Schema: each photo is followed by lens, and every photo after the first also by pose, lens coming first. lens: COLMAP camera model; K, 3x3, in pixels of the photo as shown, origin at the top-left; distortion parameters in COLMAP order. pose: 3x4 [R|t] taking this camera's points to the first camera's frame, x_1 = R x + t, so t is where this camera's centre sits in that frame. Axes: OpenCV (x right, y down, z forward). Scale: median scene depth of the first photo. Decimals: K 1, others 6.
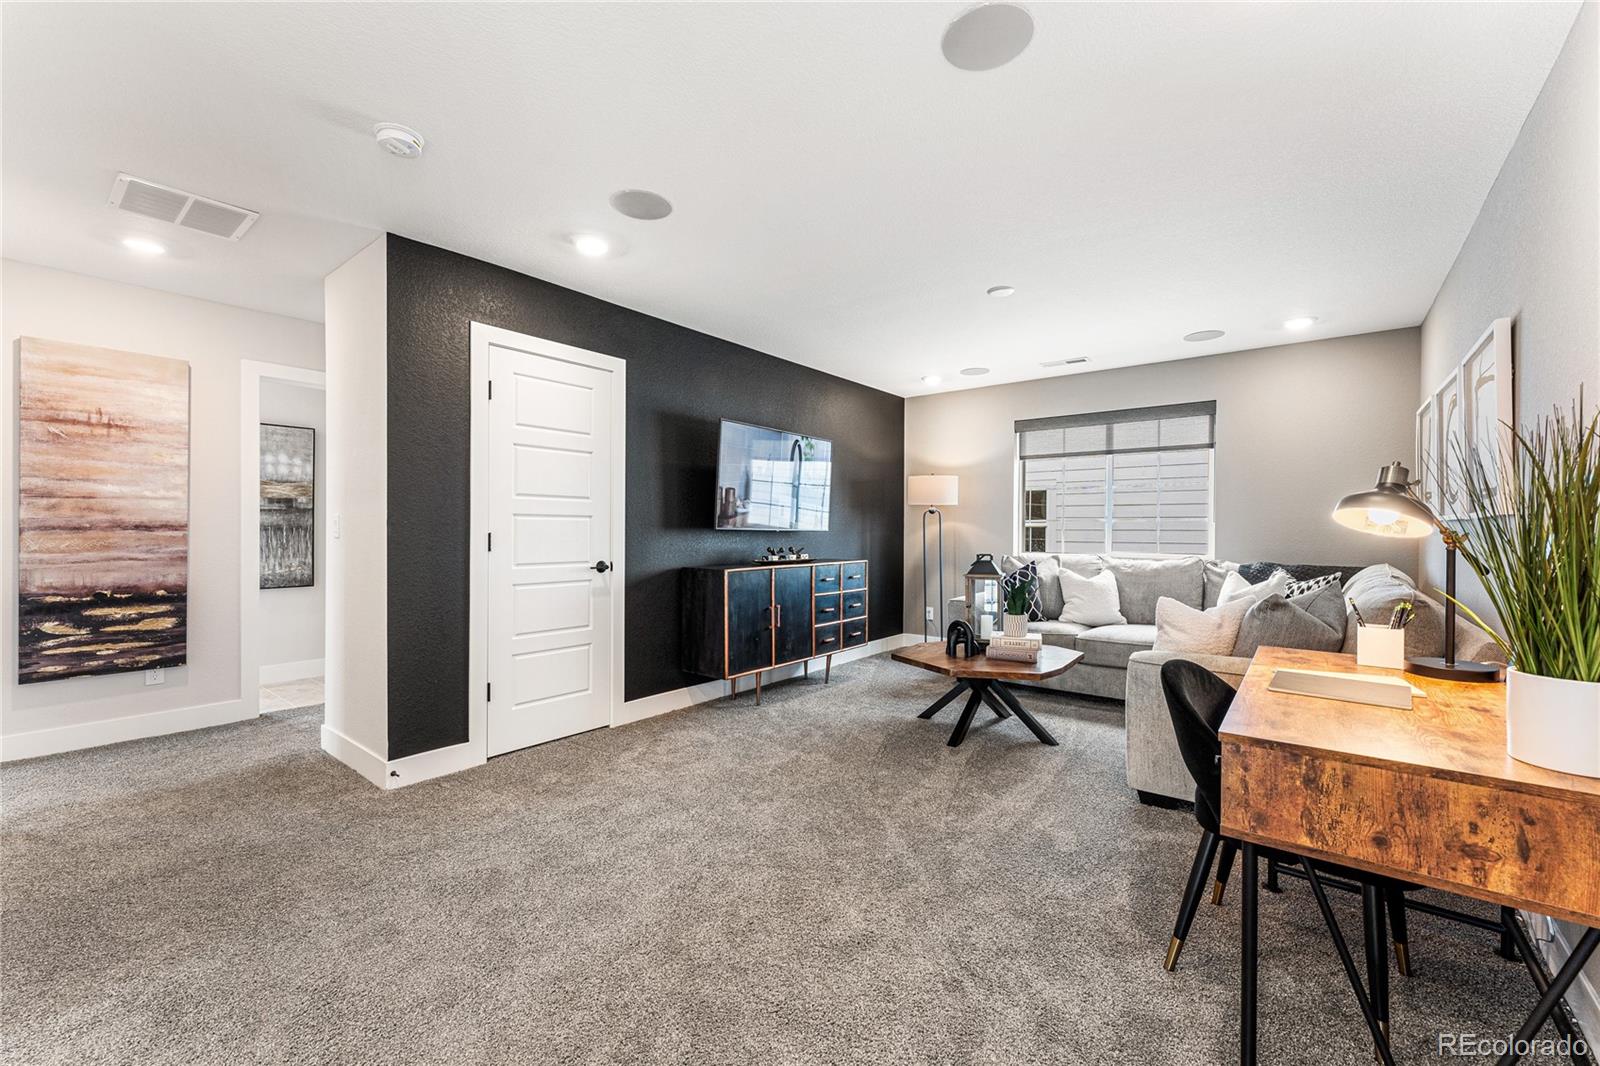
lens RADIAL K [[652.4, 0, 792.6], [0, 652.4, 523.6], [0, 0, 1]] dist [0.001697, -0.000100]
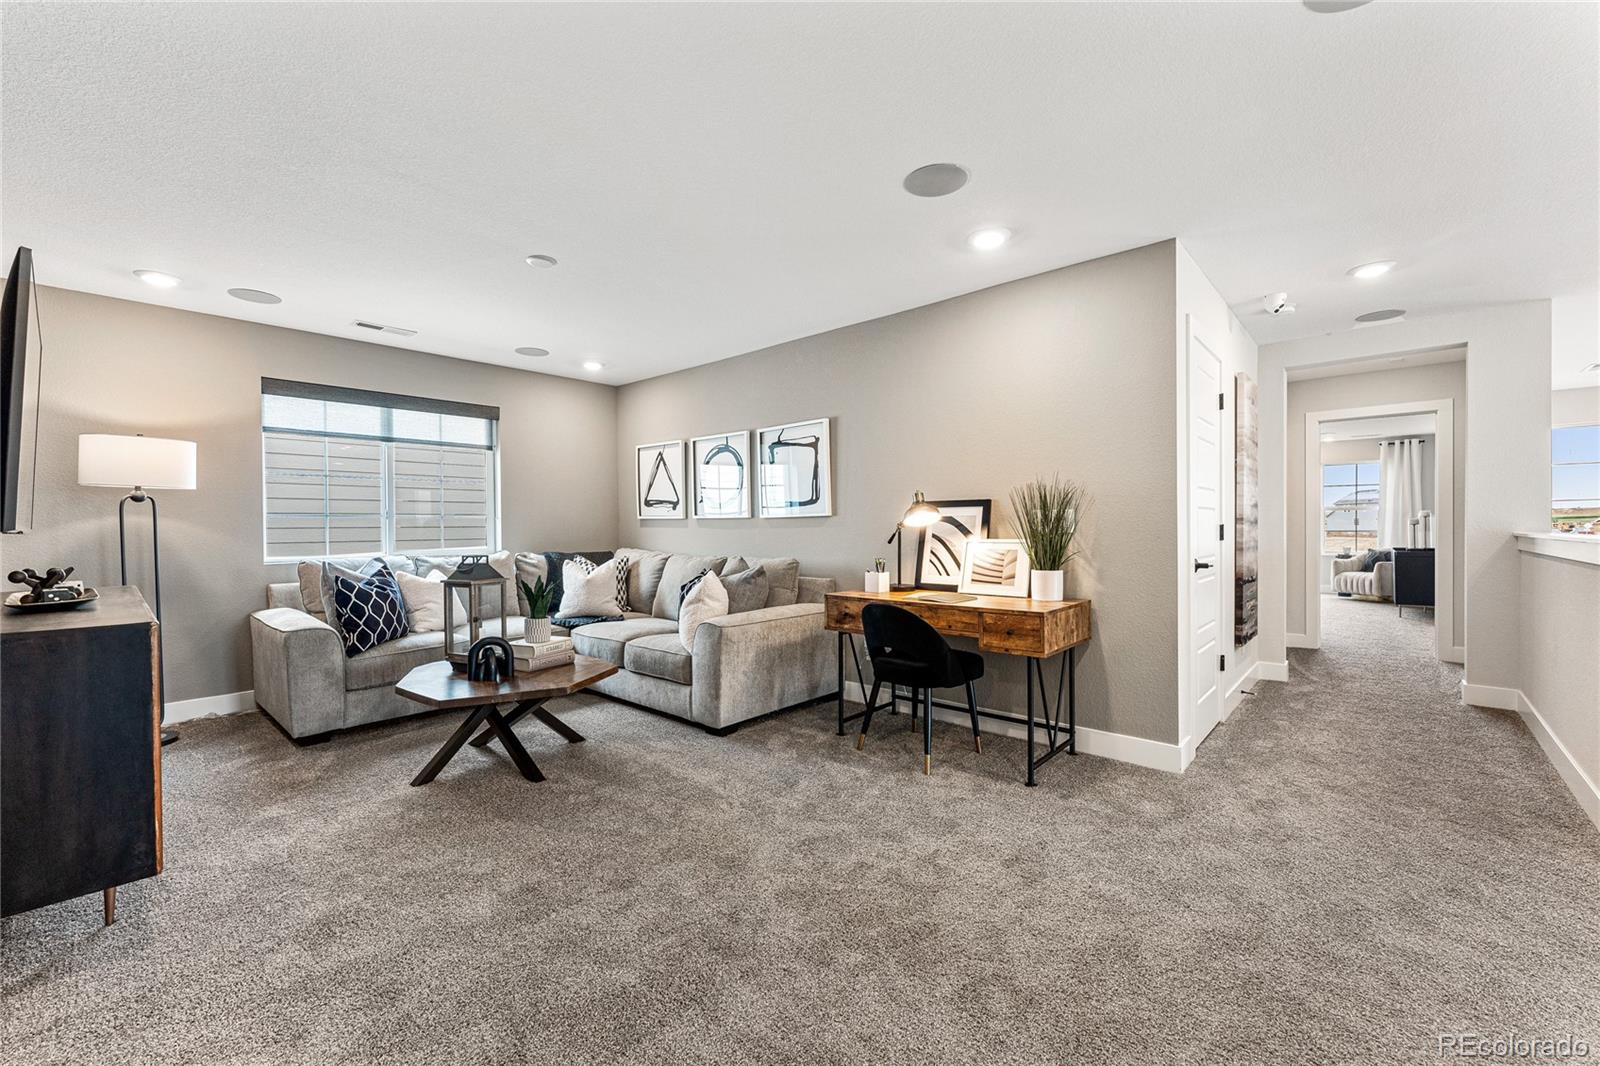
lens RADIAL K [[652.4, 0, 792.6], [0, 652.4, 523.6], [0, 0, 1]] dist [0.001697, -0.000100]
pose [[0.056622, -0.002421, 0.998393, -0.512855], [-0.000903, 0.999997, 0.002476, 0.003498], [-0.998395, -0.001042, 0.056620, 0.548781]]
